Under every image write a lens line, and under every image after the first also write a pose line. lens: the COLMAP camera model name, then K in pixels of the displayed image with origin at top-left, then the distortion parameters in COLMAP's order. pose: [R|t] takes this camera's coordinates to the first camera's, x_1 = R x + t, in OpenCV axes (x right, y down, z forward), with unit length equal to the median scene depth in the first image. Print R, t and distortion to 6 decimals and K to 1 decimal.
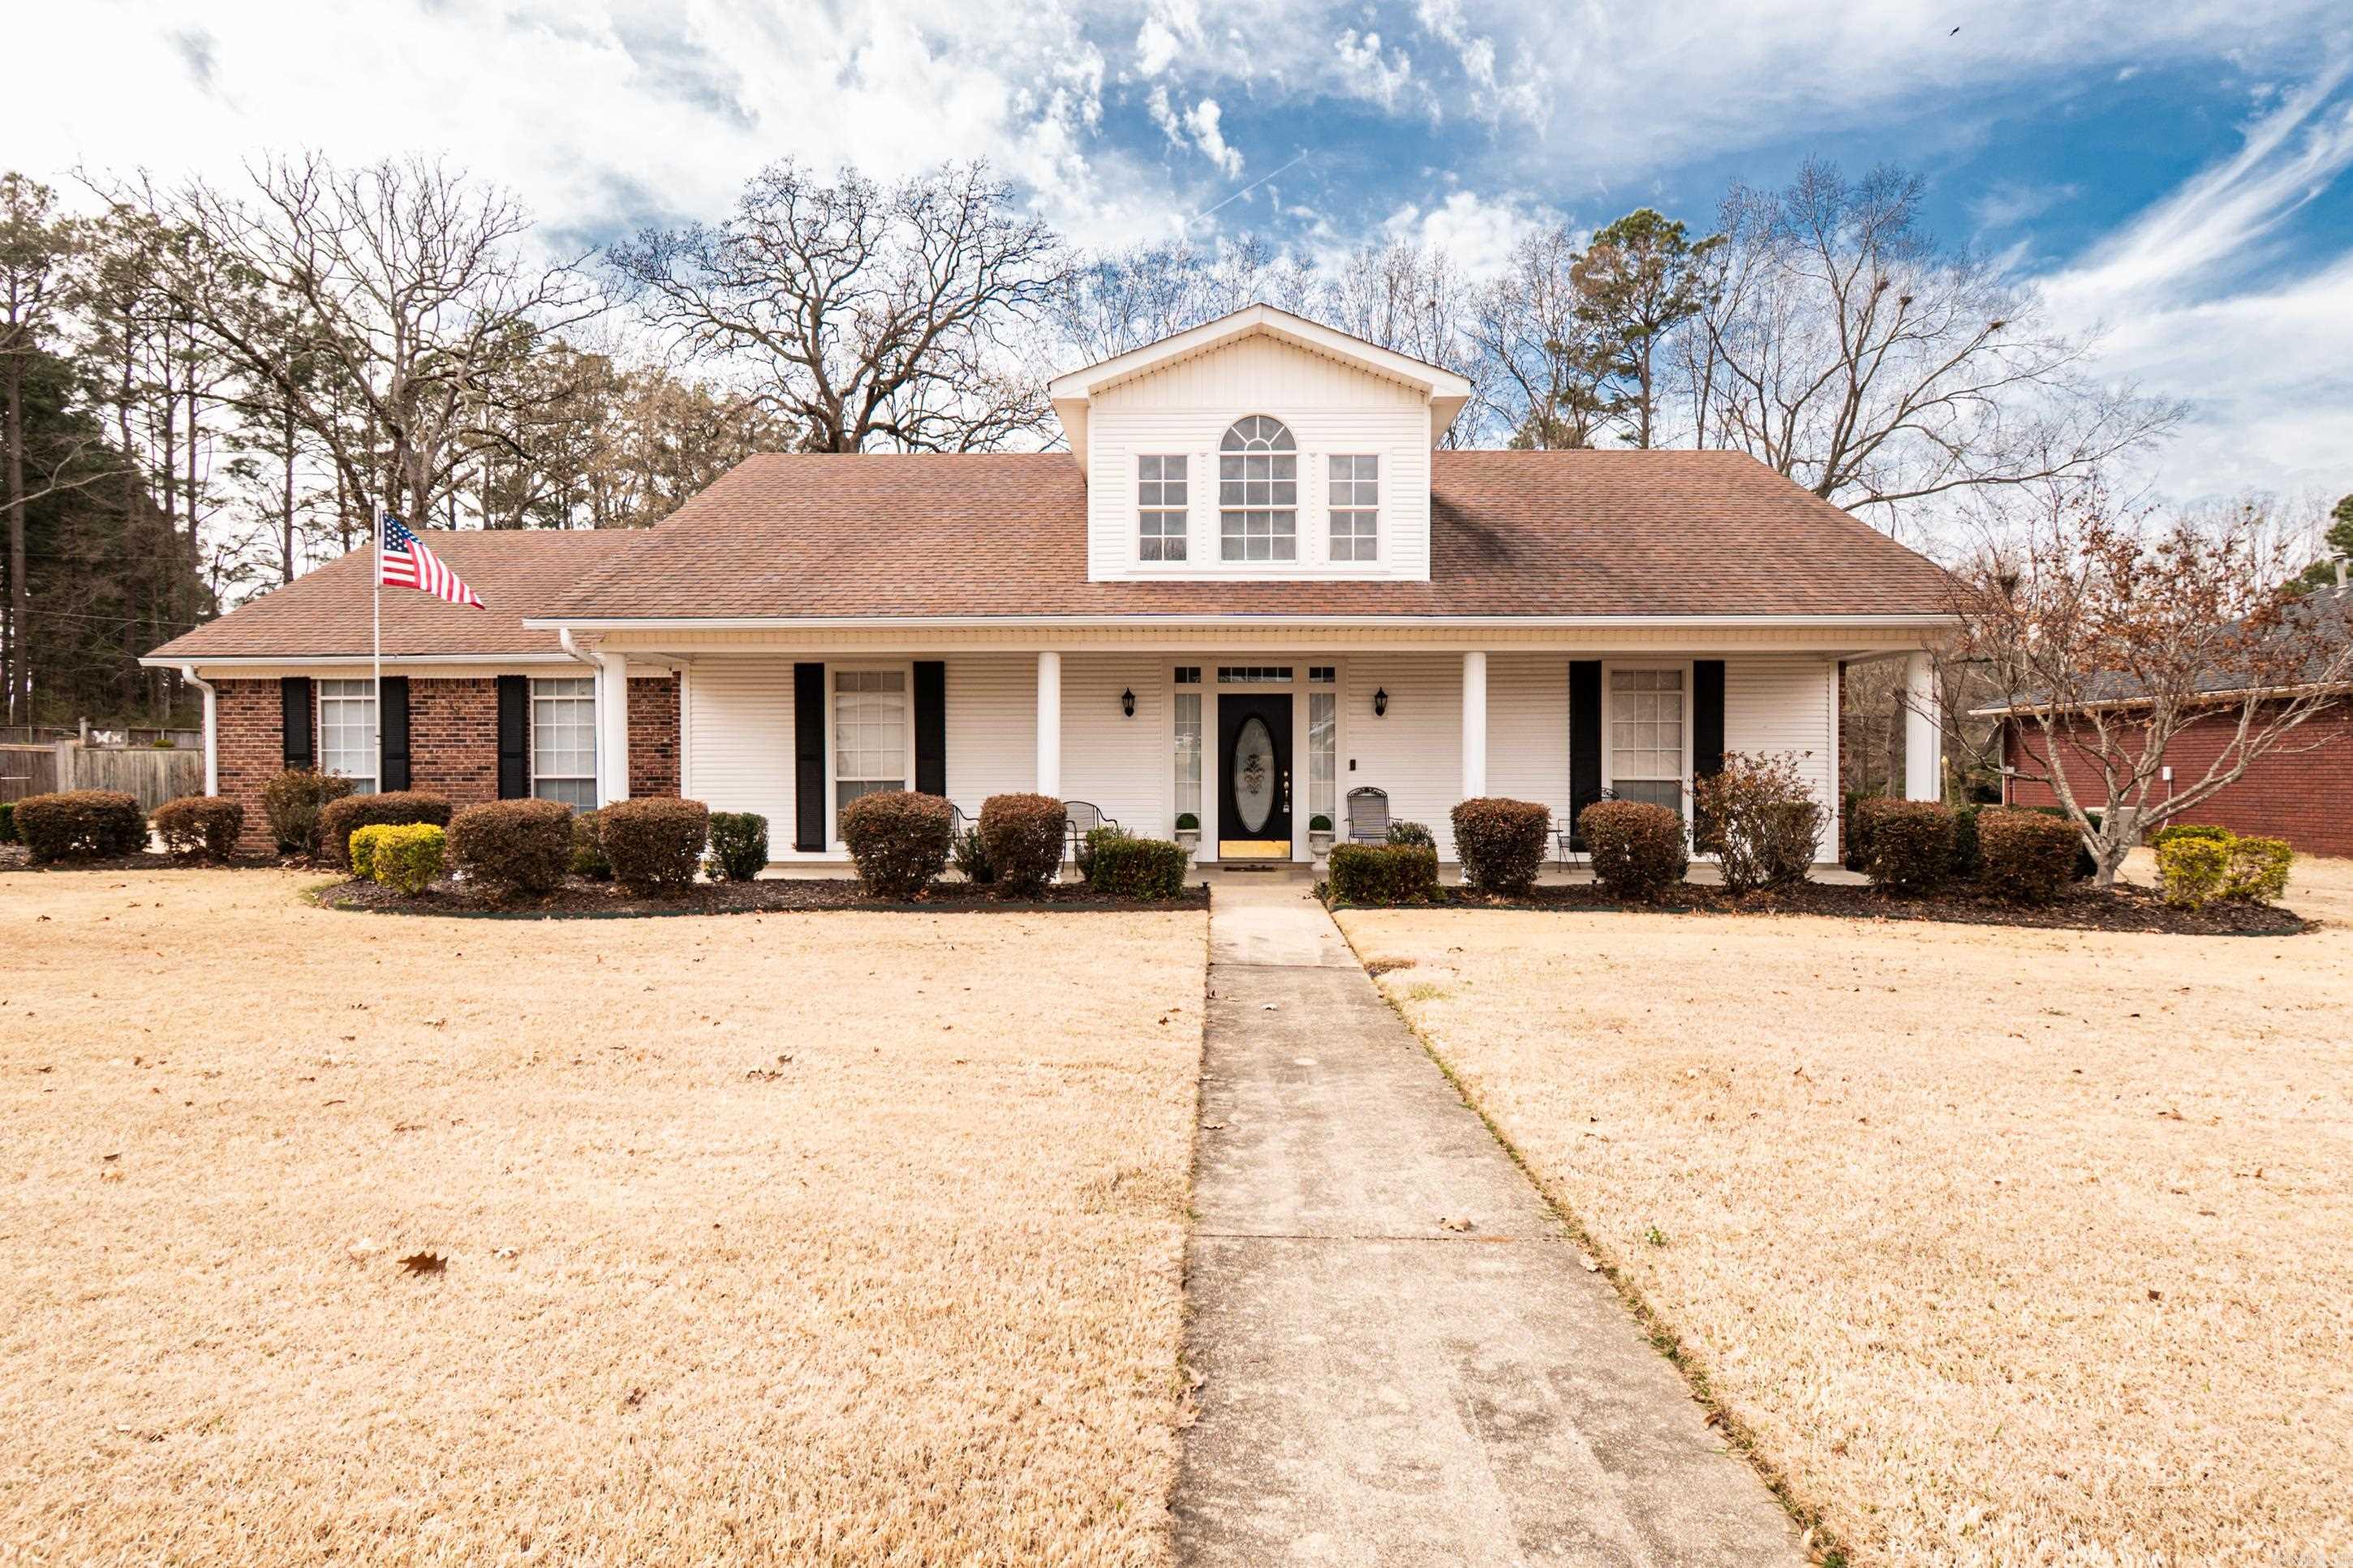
lens RADIAL K [[1283.1, 0, 1172.3], [0, 1283.1, 779.7], [0, 0, 1]] dist [-0.005472, 0.000024]
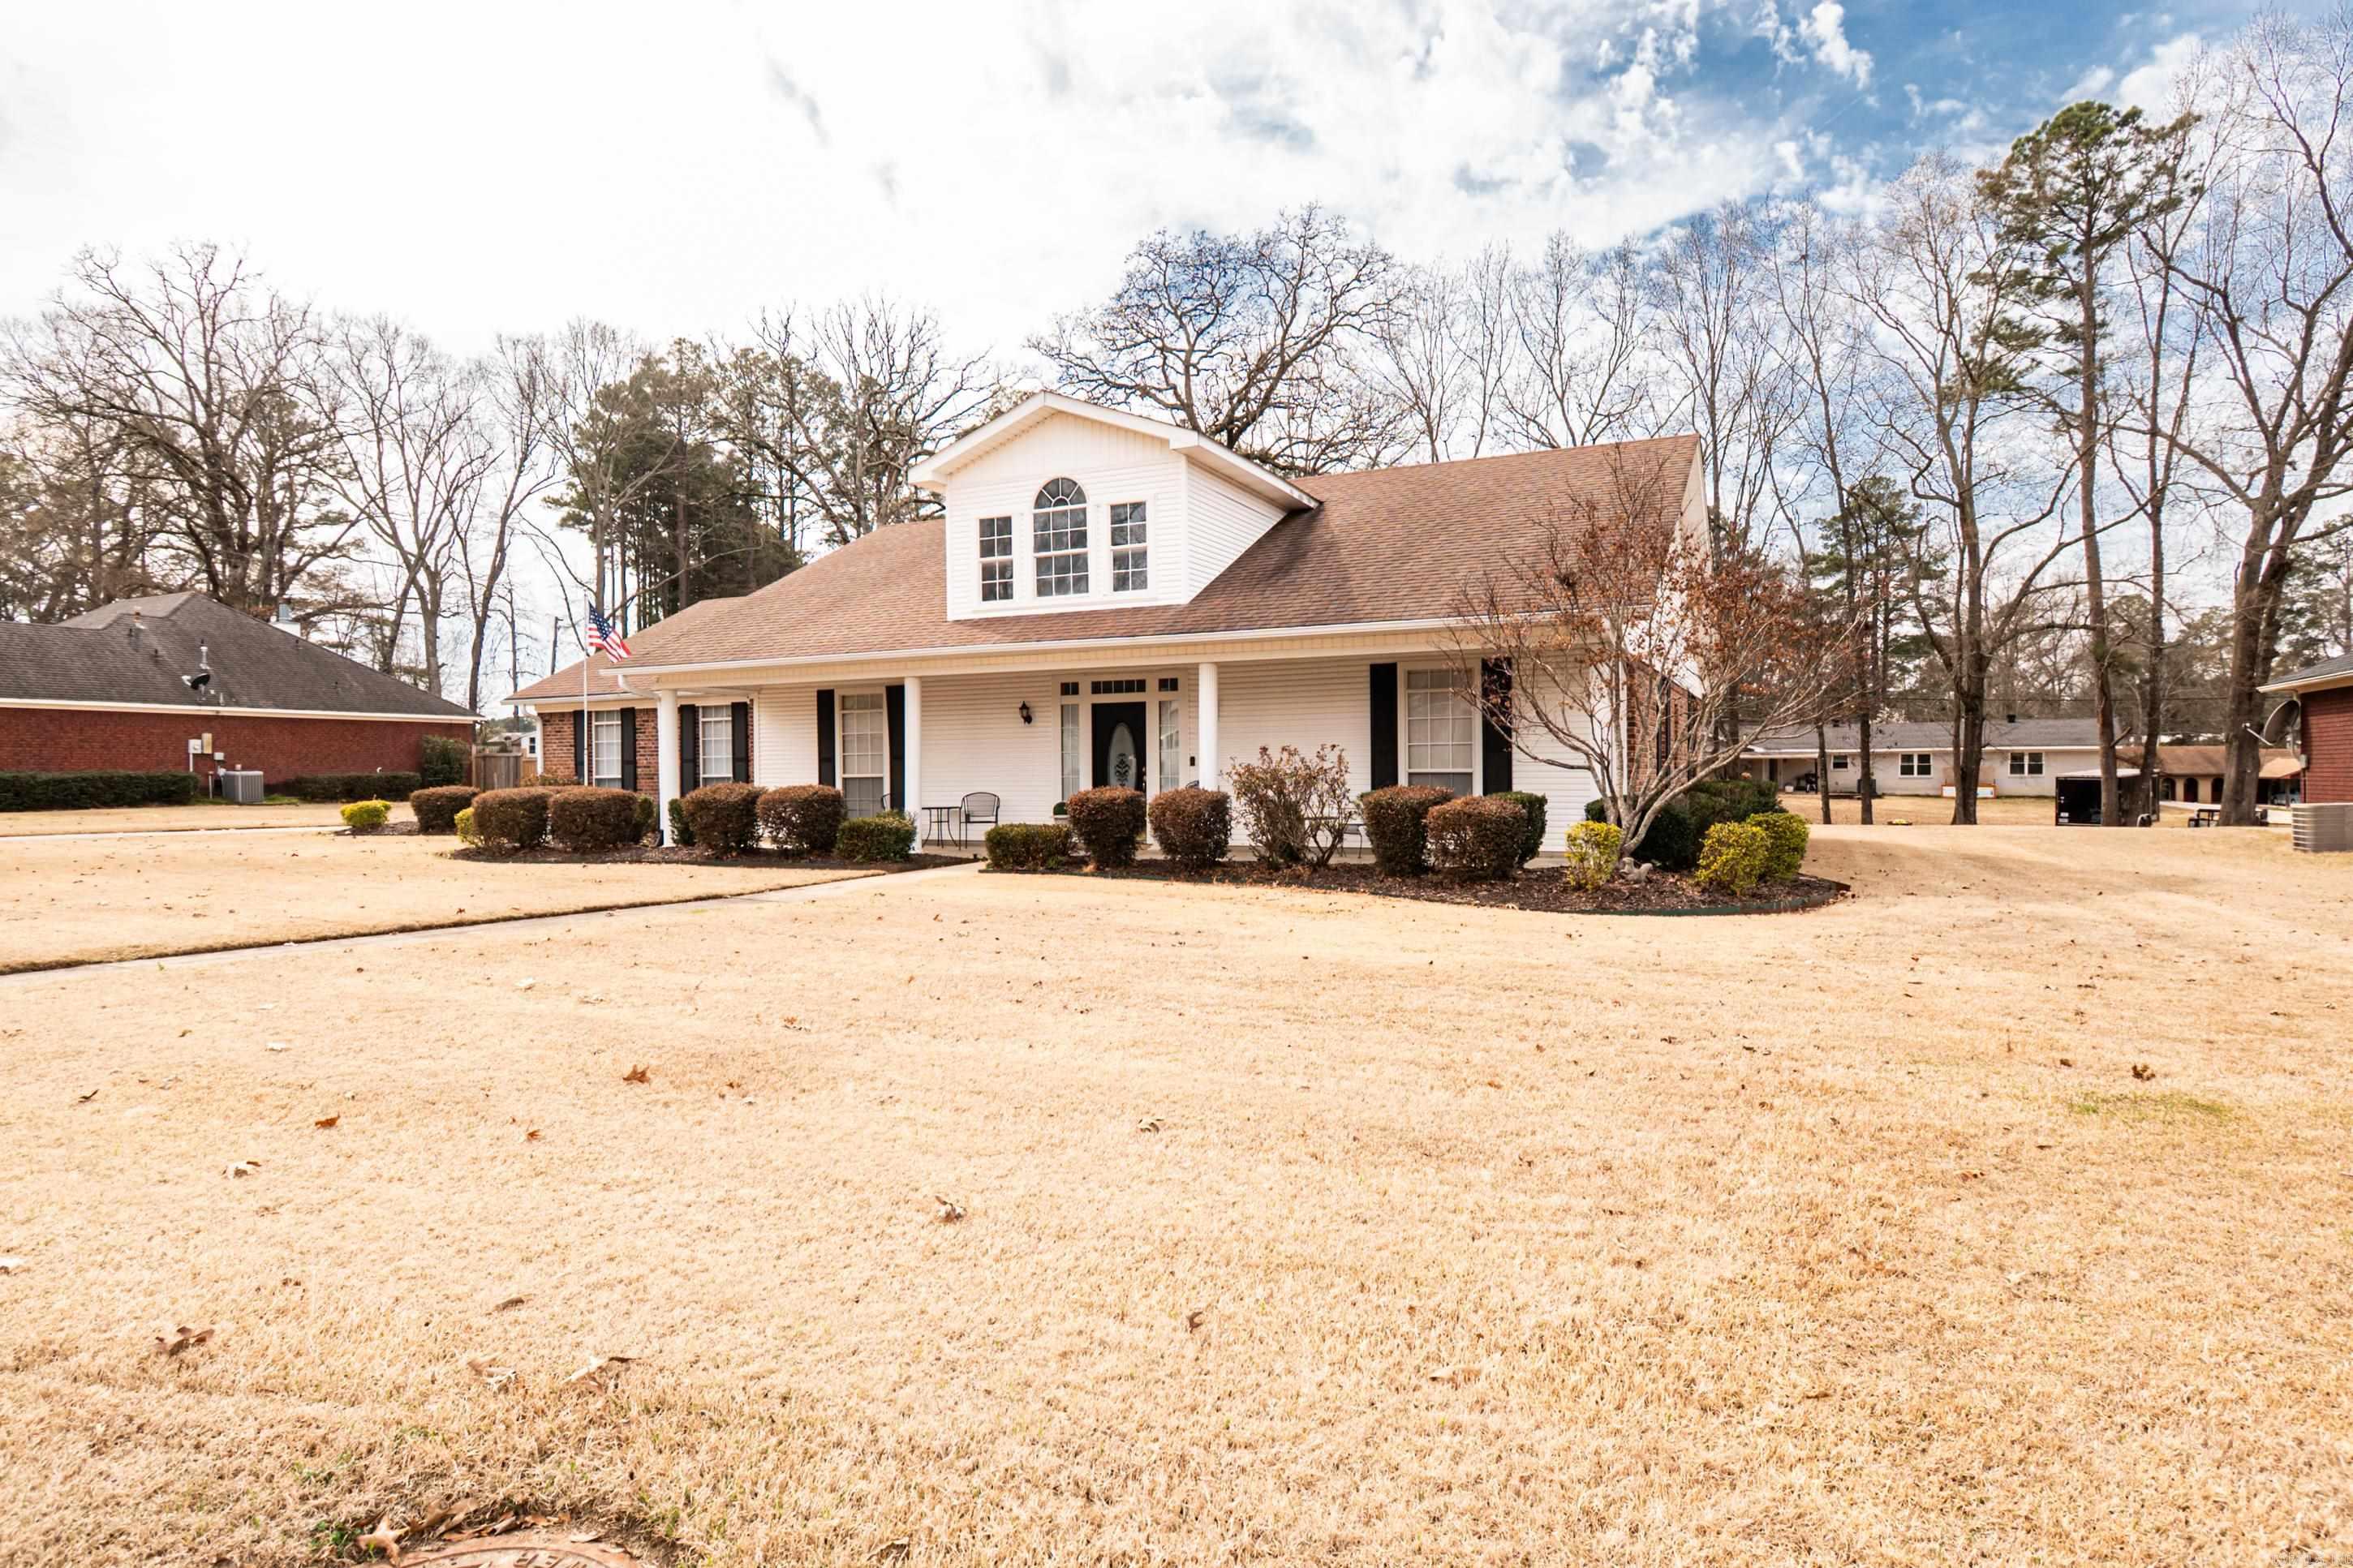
lens RADIAL K [[1282.8, 0, 1201.6], [0, 1282.8, 775.4], [0, 0, 1]] dist [0.088767, -0.071029]
pose [[0.900954, -0.007869, -0.433843, 0.658576], [0.007212, 0.999969, -0.003161, 0.005946], [0.433854, -0.000280, 0.900983, -0.053251]]
